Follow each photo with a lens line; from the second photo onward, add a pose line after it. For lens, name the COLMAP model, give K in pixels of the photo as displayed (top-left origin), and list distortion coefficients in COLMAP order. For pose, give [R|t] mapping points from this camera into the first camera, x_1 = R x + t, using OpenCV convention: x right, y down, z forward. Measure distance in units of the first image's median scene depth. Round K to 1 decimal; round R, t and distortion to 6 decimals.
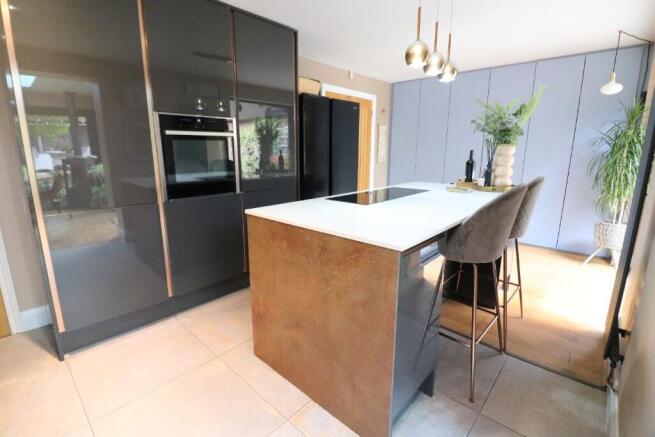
lens RADIAL K [[307.3, 0, 324.4], [0, 307.3, 216.3], [0, 0, 1]] dist [-0.008240, -0.006976]
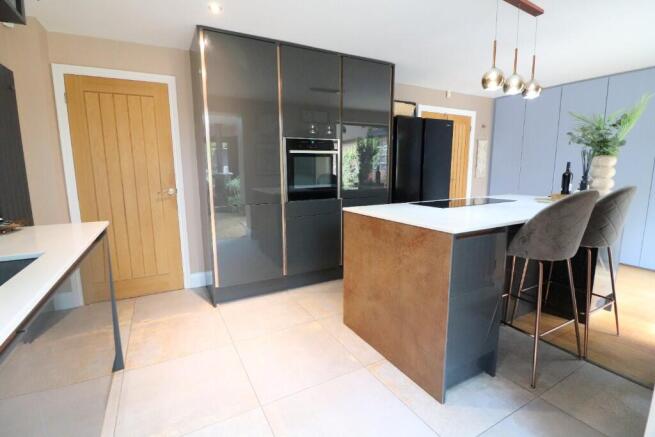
lens RADIAL K [[307.3, 0, 323.6], [0, 307.3, 219.8], [0, 0, 1]] dist [-0.008240, -0.006976]
pose [[0.947105, 0.042861, -0.318050, 0.068228], [-0.057894, 0.997601, -0.037960, 0.068129], [0.315660, 0.054366, 0.947314, -0.220017]]
